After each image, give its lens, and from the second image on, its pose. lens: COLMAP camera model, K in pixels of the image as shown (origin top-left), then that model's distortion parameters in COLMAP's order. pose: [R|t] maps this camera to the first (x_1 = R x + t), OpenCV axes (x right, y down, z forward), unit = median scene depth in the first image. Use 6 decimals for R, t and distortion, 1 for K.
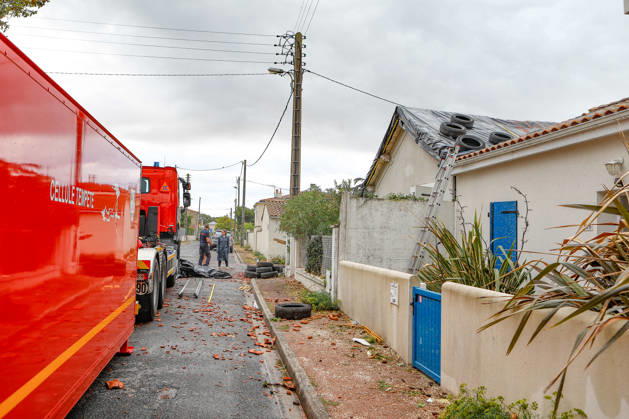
lens RADIAL K [[525.2, 0, 304.5], [0, 525.2, 208.7], [0, 0, 1]] dist [0.000236, 0.004207]
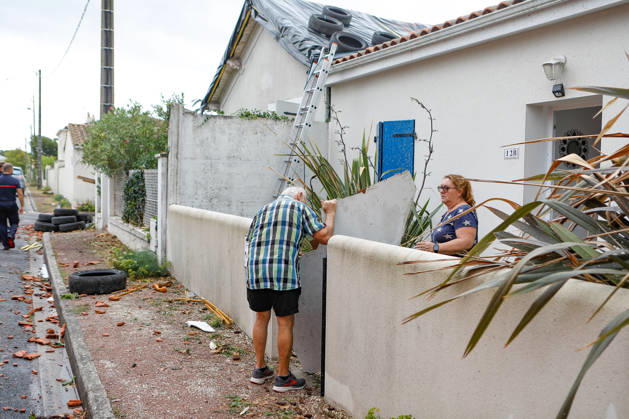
lens RADIAL K [[525.2, 0, 304.5], [0, 525.2, 208.7], [0, 0, 1]] dist [0.000236, 0.004207]
pose [[0.957078, -0.019819, 0.289154, 0.037895], [-0.011033, 0.994445, 0.104679, 0.029775], [-0.289622, -0.103376, 0.951542, 0.294172]]
